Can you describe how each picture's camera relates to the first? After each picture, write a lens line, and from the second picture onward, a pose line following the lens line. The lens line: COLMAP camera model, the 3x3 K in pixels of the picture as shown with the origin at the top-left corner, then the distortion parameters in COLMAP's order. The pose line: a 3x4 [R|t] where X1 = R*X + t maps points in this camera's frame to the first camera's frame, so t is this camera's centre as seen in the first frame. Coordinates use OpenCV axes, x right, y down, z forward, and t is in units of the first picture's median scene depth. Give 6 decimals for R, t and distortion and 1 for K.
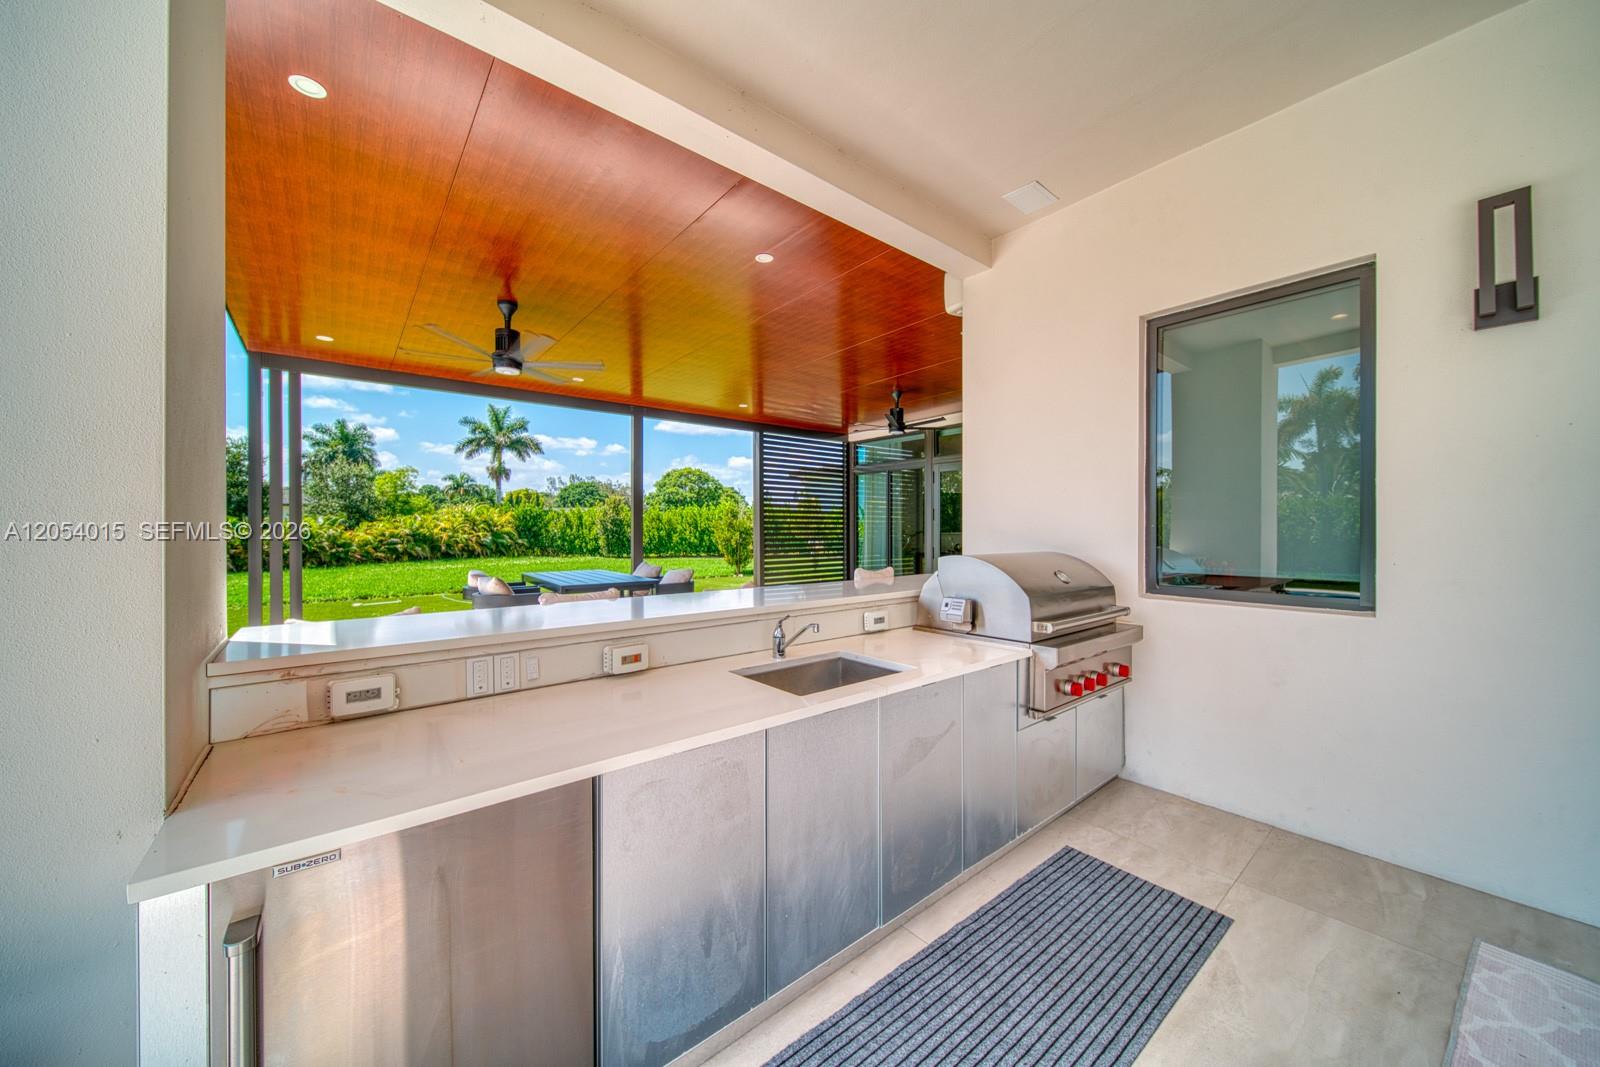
lens RADIAL K [[570.5, 0, 797.3], [0, 570.5, 532.3], [0, 0, 1]] dist [0.002261, -0.002459]
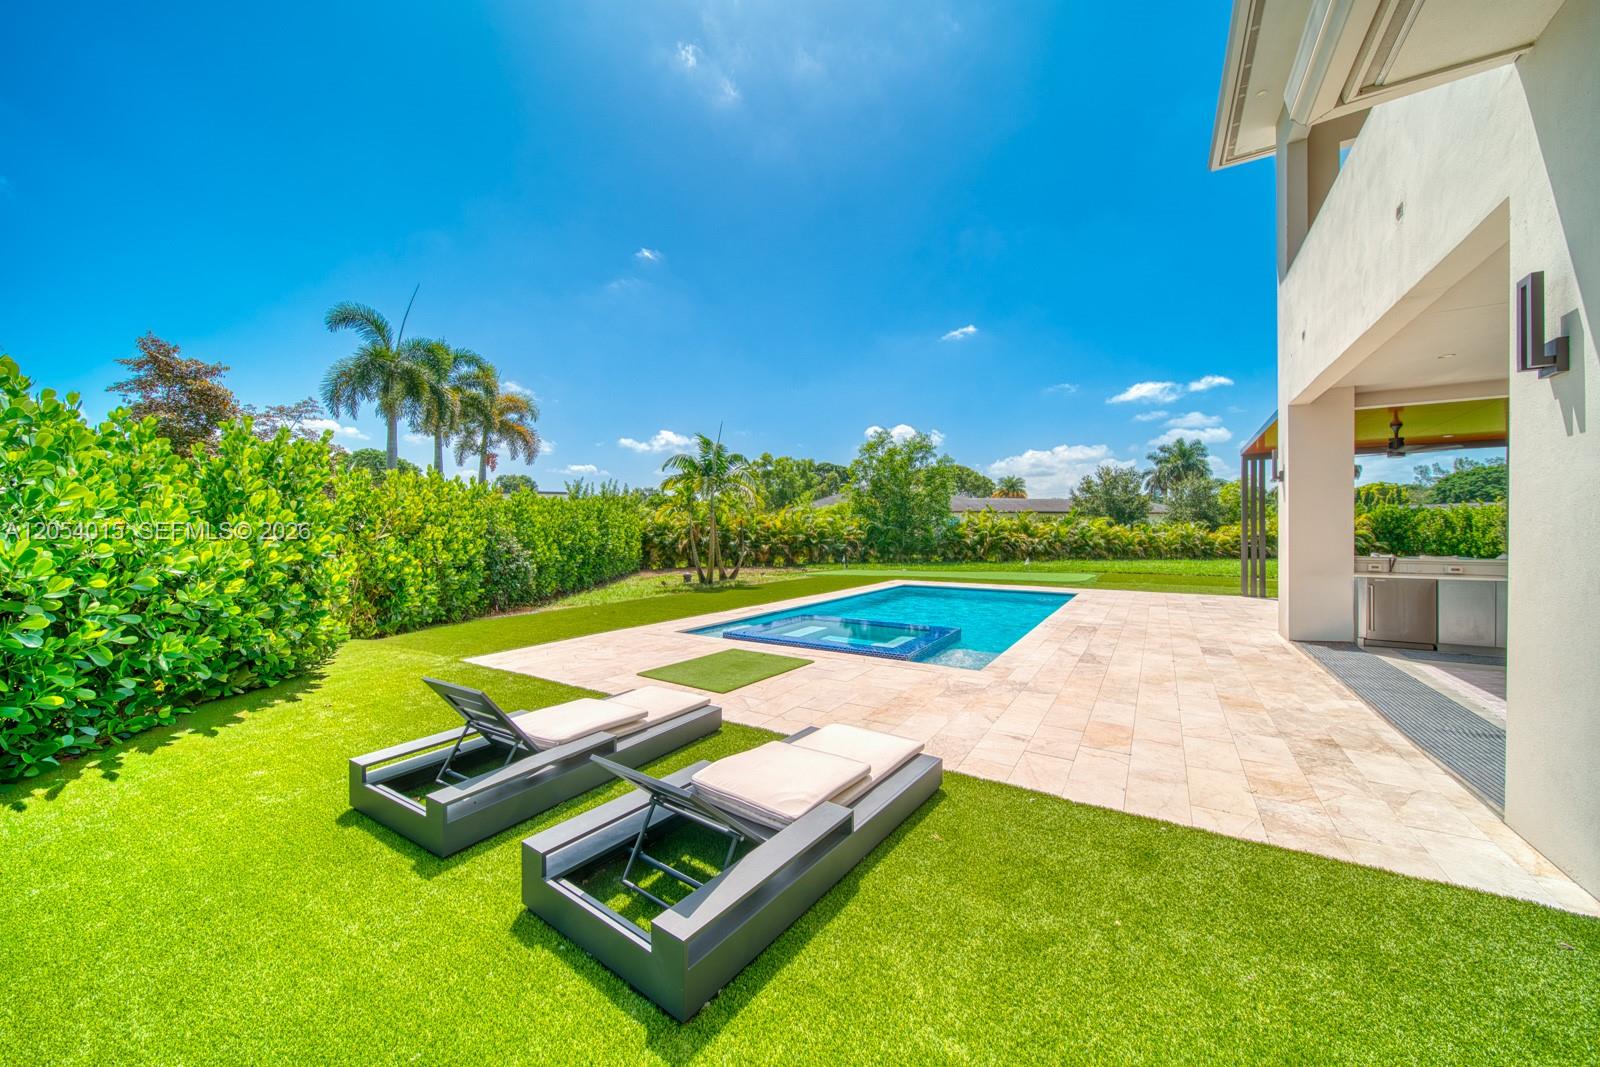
lens RADIAL K [[570.5, 0, 796.5], [0, 570.5, 530.6], [0, 0, 1]] dist [0.002261, -0.002459]
pose [[0.326756, -0.001407, -0.945108, 0.138578], [-0.004935, 0.999983, -0.003195, 0.000797], [0.945096, 0.005708, 0.326743, -0.325241]]
